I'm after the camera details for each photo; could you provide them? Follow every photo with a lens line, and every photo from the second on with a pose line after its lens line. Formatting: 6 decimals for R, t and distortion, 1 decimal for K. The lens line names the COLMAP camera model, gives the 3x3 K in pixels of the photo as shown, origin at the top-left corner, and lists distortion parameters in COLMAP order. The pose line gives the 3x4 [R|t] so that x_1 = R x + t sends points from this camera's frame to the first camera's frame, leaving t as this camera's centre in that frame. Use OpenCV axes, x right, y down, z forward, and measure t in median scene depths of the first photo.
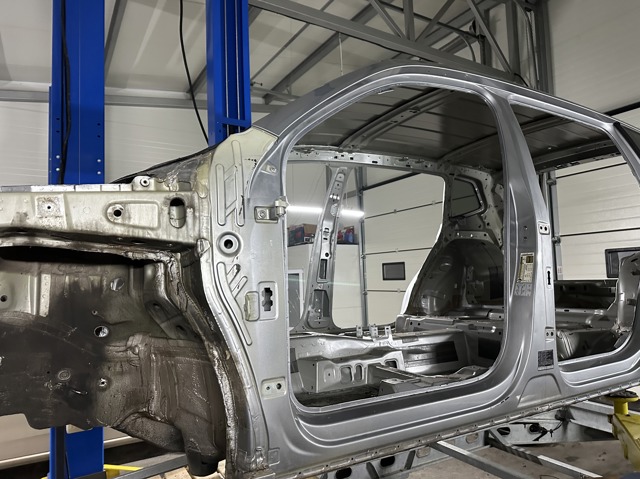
lens RADIAL K [[449.2, 0, 321.0], [0, 449.2, 239.6], [0, 0, 1]] dist [0.045825, -0.057364]
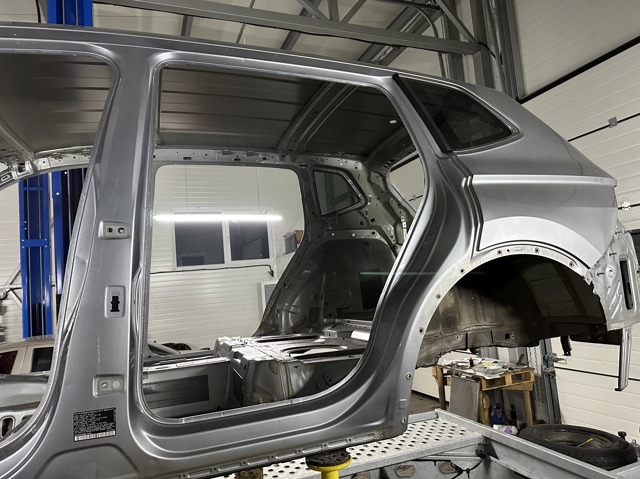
lens RADIAL K [[449.2, 0, 317.3], [0, 449.2, 240.2], [0, 0, 1]] dist [0.045825, -0.057364]
pose [[0.985436, -0.070226, -0.154867, 0.486148], [0.068239, 0.997505, -0.018115, 0.013811], [0.155752, 0.007283, 0.987769, 0.197147]]
